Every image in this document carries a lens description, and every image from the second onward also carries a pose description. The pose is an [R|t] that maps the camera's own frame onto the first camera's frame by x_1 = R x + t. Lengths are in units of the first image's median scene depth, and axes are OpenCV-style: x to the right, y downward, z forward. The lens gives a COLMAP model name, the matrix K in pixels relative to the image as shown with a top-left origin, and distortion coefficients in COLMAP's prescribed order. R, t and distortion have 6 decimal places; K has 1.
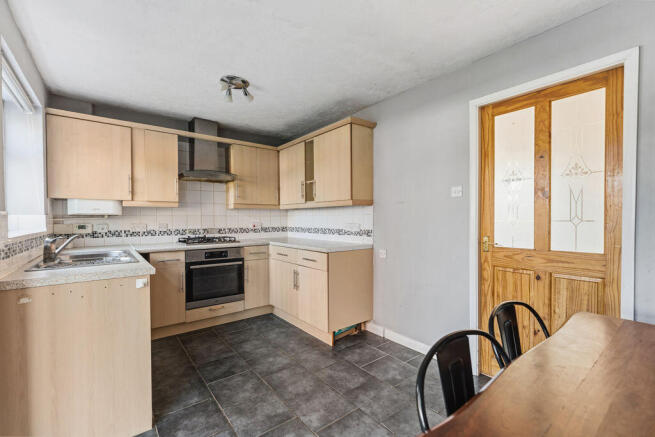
lens RADIAL K [[293.6, 0, 336.0], [0, 293.6, 222.4], [0, 0, 1]] dist [-0.000152, 0.001154]
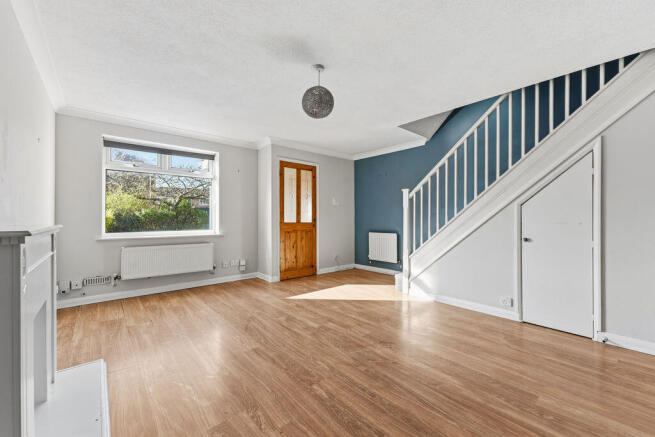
lens RADIAL K [[264.5, 0, 328.8], [0, 264.5, 217.4], [0, 0, 1]] dist [0.000475, 0.000626]
pose [[-0.046647, 0.007797, 0.998881, -1.795050], [0.008030, 0.999940, -0.007431, 0.067802], [-0.998879, 0.007674, -0.046707, 0.840346]]
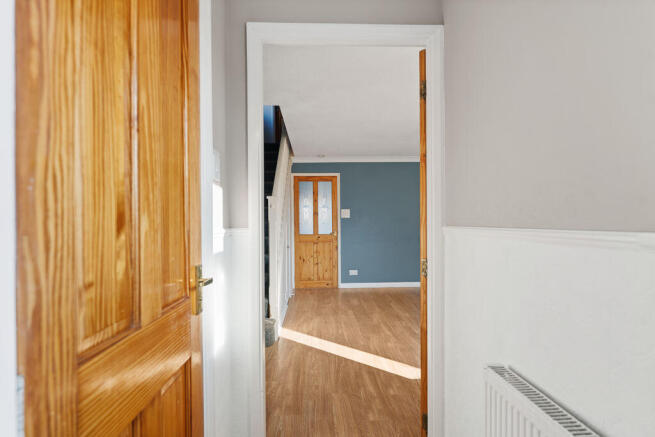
lens RADIAL K [[330.6, 0, 329.2], [0, 330.6, 222.3], [0, 0, 1]] dist [-0.000114, 0.000037]
pose [[-0.582543, 0.010829, -0.812728, 1.397589], [0.004966, 0.999940, 0.009764, -0.023096], [0.812785, 0.001652, -0.582562, 1.451452]]
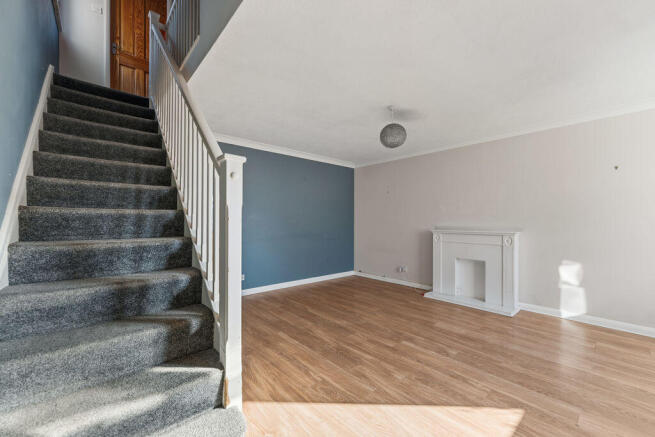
lens RADIAL K [[264.5, 0, 329.8], [0, 264.5, 220.1], [0, 0, 1]] dist [0.000475, 0.000626]
pose [[0.060491, 0.001661, -0.998167, 0.857048], [-0.012847, 0.999917, 0.000885, 0.015234], [0.998086, 0.012770, 0.060507, 0.391606]]
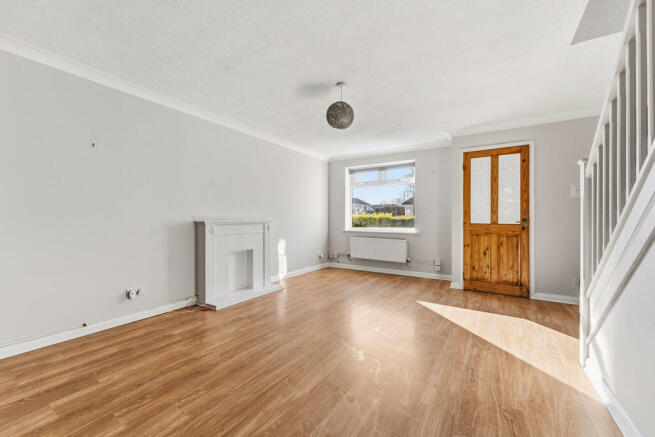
lens RADIAL K [[264.5, 0, 327.9], [0, 264.5, 217.6], [0, 0, 1]] dist [0.000475, 0.000626]
pose [[0.943425, 0.010859, 0.331409, -1.105789], [-0.006194, 0.999866, -0.015130, 0.088010], [-0.331529, 0.012221, 0.943366, -0.431773]]
